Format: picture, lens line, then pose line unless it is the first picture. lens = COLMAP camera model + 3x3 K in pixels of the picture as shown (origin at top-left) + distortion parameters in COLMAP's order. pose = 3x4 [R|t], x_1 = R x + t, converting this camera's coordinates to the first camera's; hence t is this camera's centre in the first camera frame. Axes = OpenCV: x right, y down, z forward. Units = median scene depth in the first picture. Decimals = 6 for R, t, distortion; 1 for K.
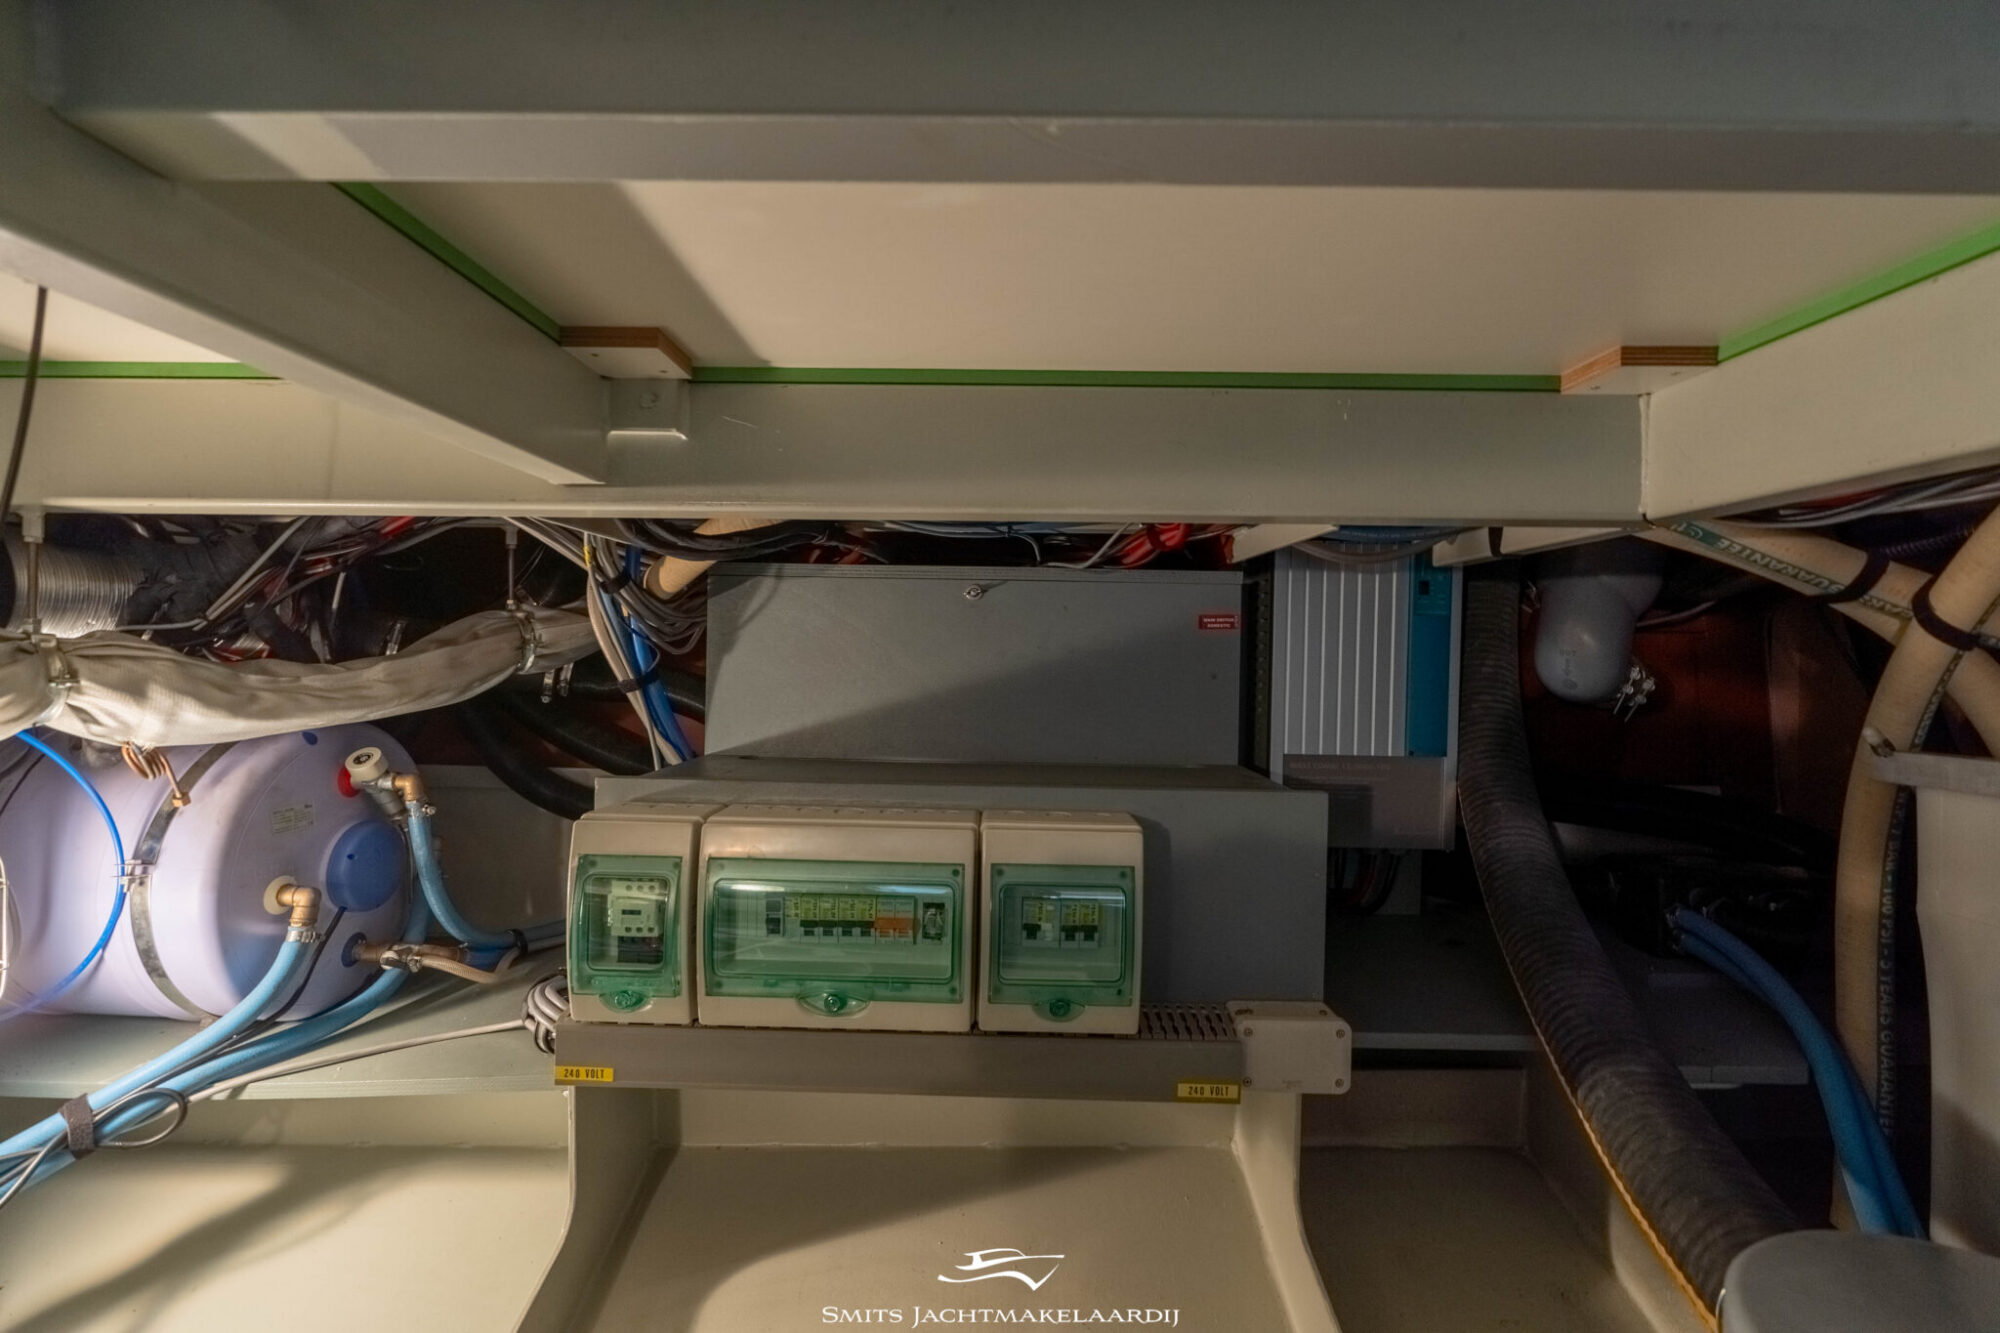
lens RADIAL K [[885.4, 0, 999.1], [0, 885.4, 672.0], [0, 0, 1]] dist [-0.003420, 0.000956]
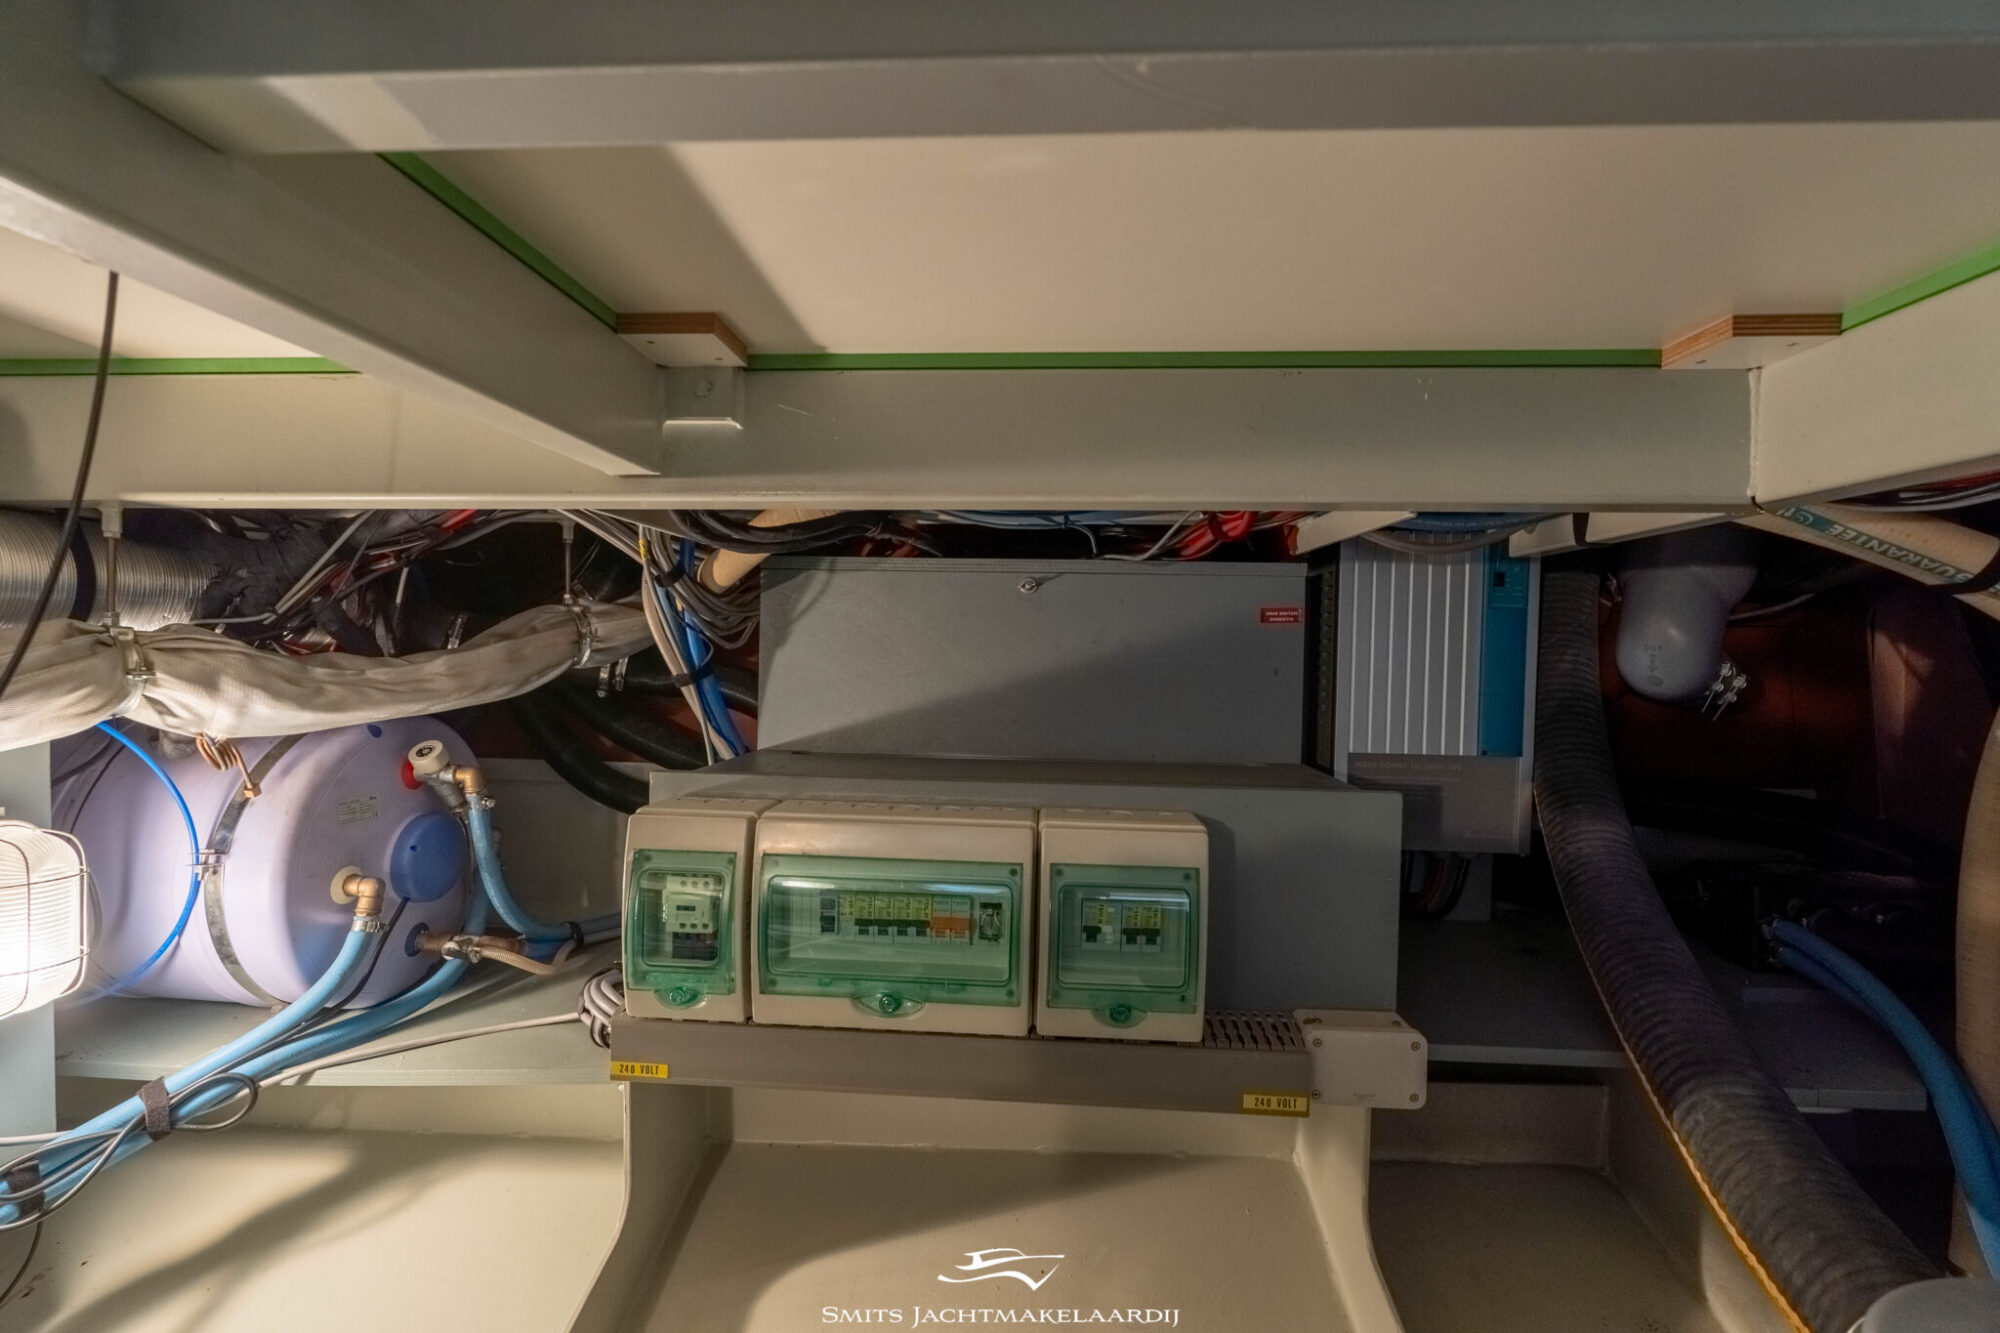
lens RADIAL K [[885.4, 0, 999.1], [0, 885.4, 672.0], [0, 0, 1]] dist [-0.003420, 0.000956]
pose [[0.998703, 0.001710, -0.050889, -0.013686], [-0.001551, 0.999994, 0.003161, 0.003327], [0.050894, -0.003078, 0.998699, 0.025810]]
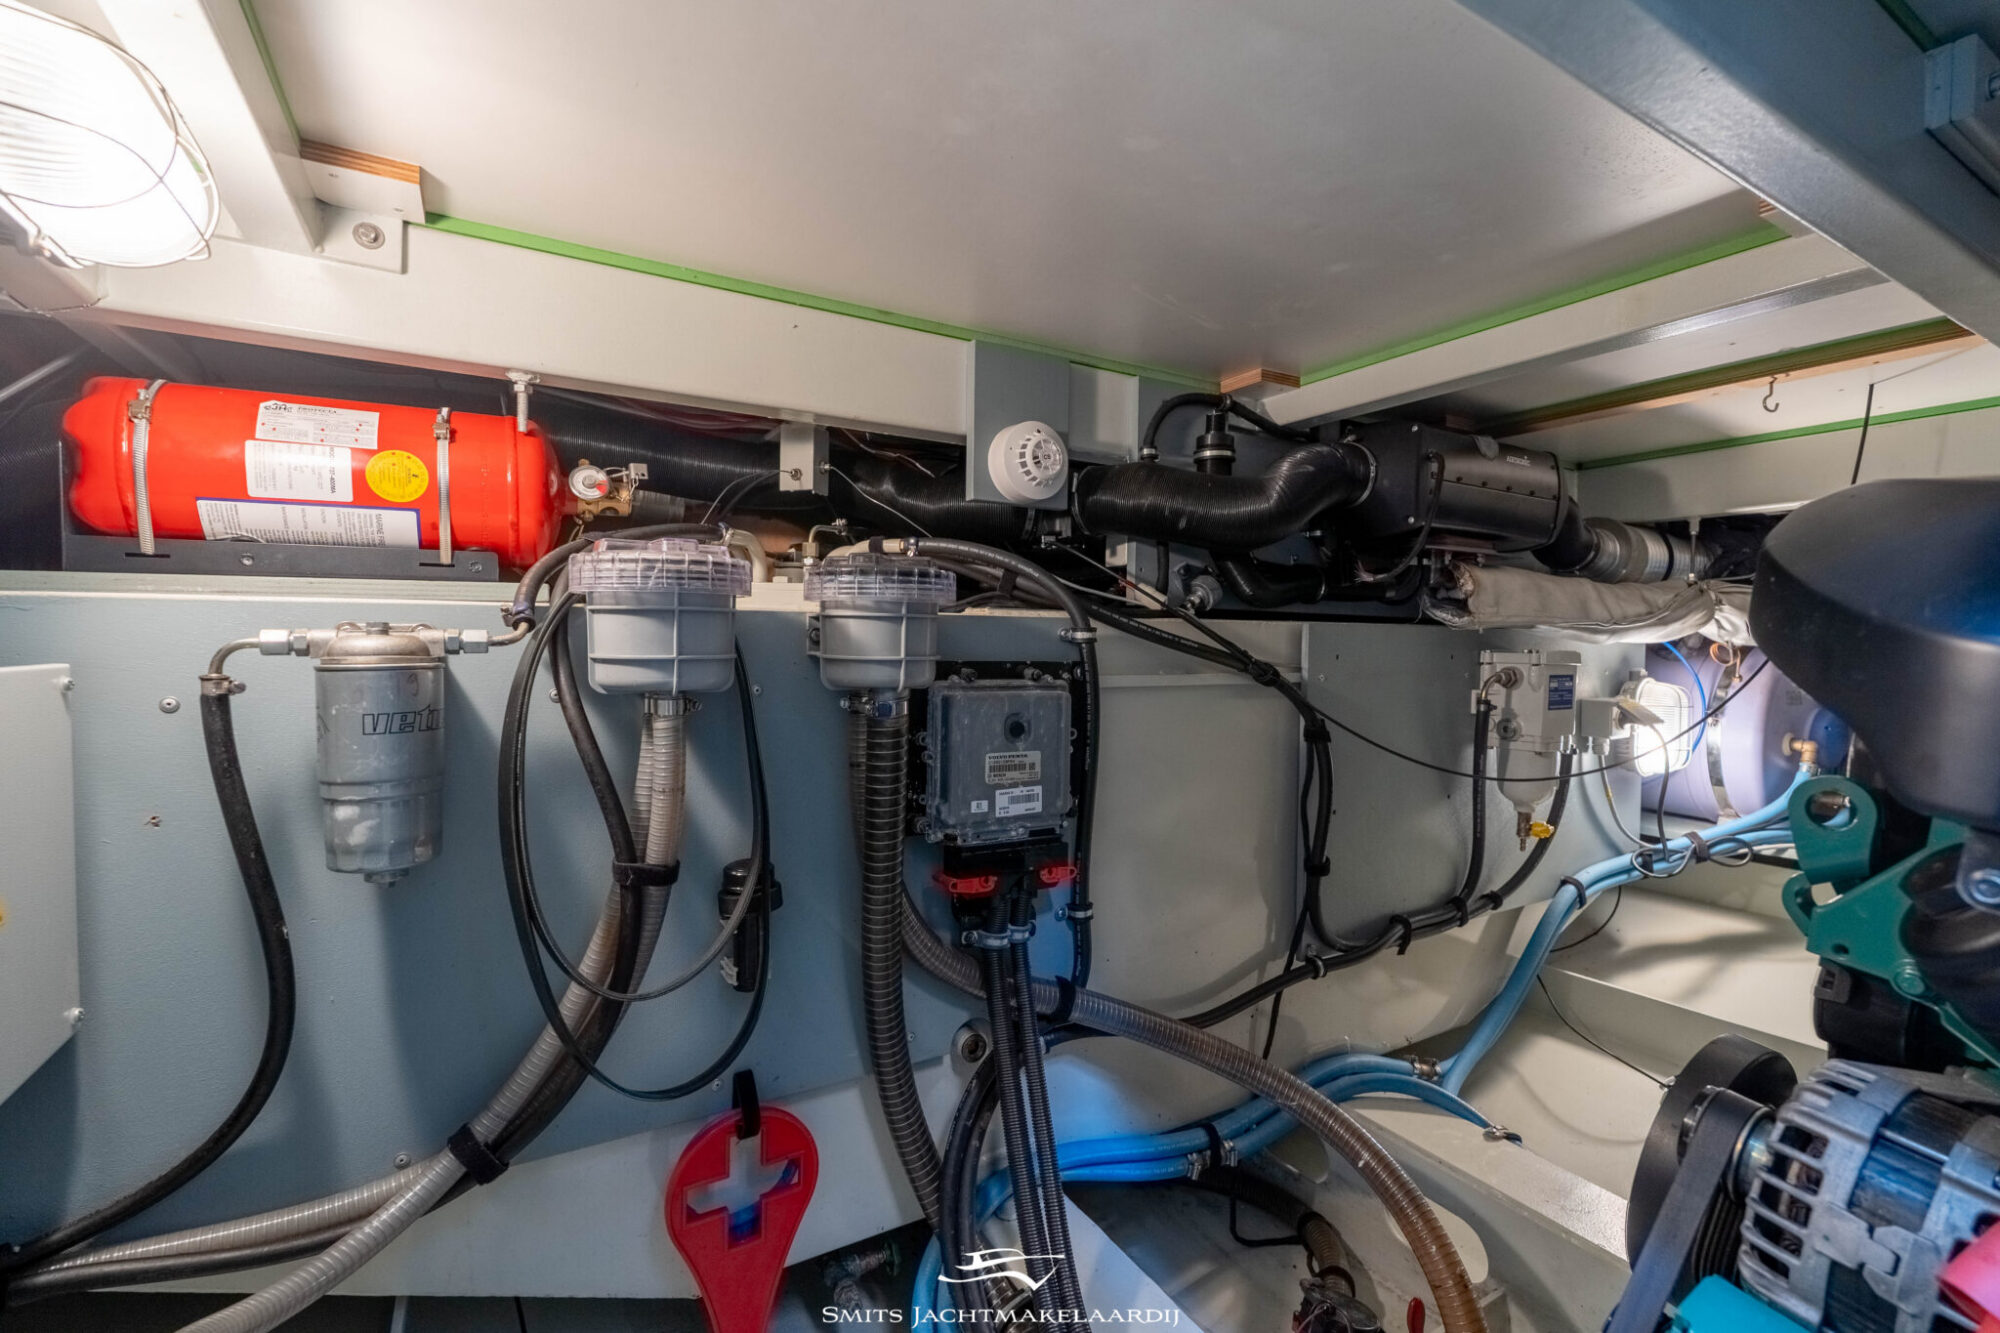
lens RADIAL K [[885.4, 0, 999.1], [0, 885.4, 672.0], [0, 0, 1]] dist [-0.003420, 0.000956]
pose [[0.506302, 0.020569, -0.862111, -0.164387], [-0.025354, 0.999638, 0.008960, 0.148640], [0.861983, 0.017321, 0.506640, -1.092512]]
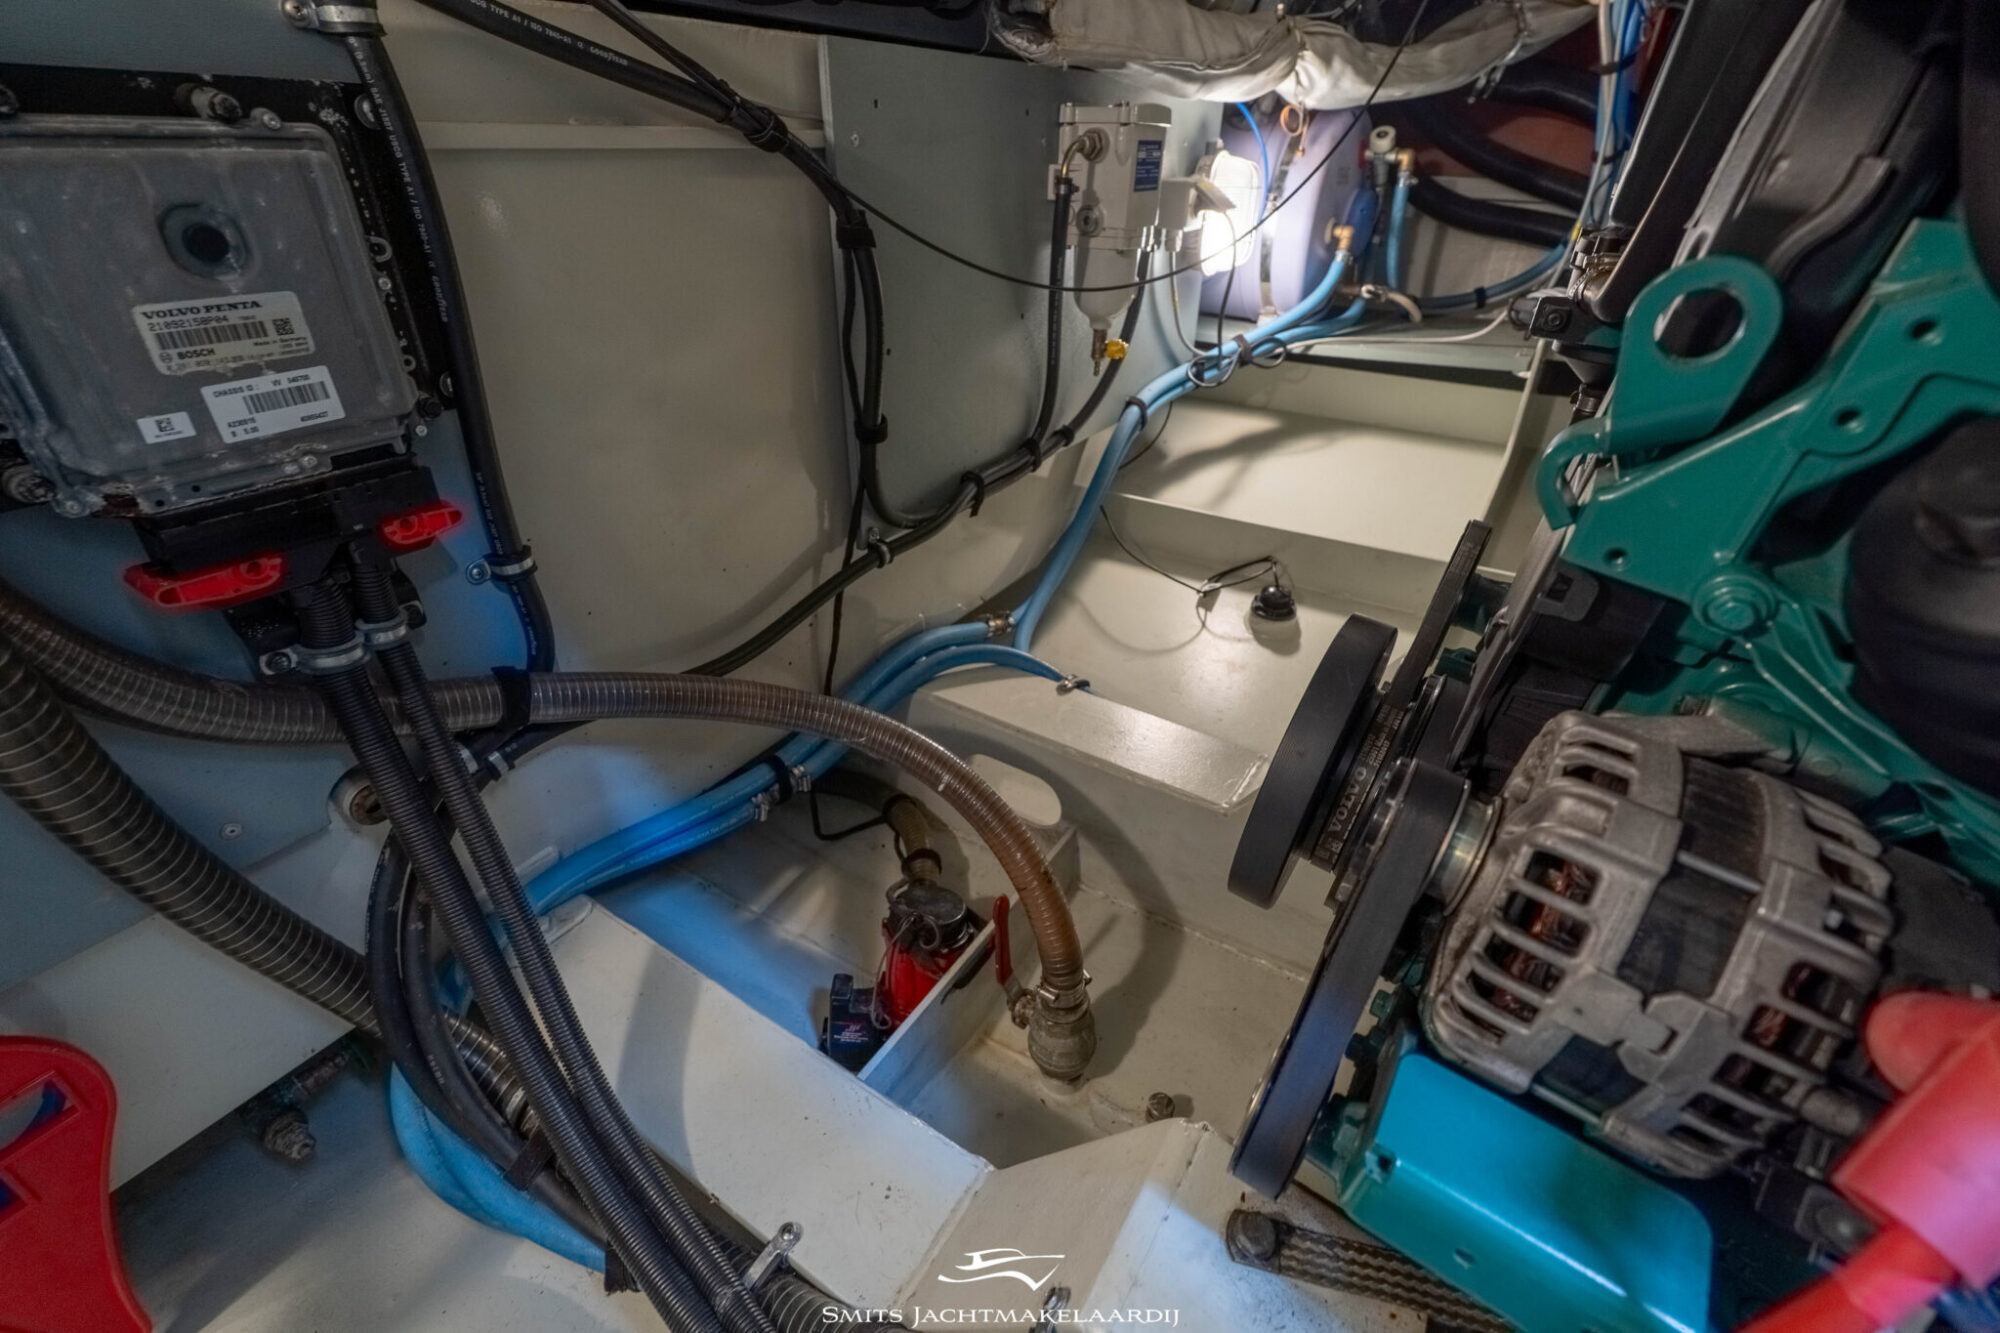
lens RADIAL K [[885.4, 0, 999.1], [0, 885.4, 672.0], [0, 0, 1]] dist [-0.003420, 0.000956]
pose [[0.839892, 0.279465, -0.465275, -0.376233], [-0.017218, 0.870537, 0.491802, 0.179860], [0.542480, -0.405049, 0.735969, -0.802288]]
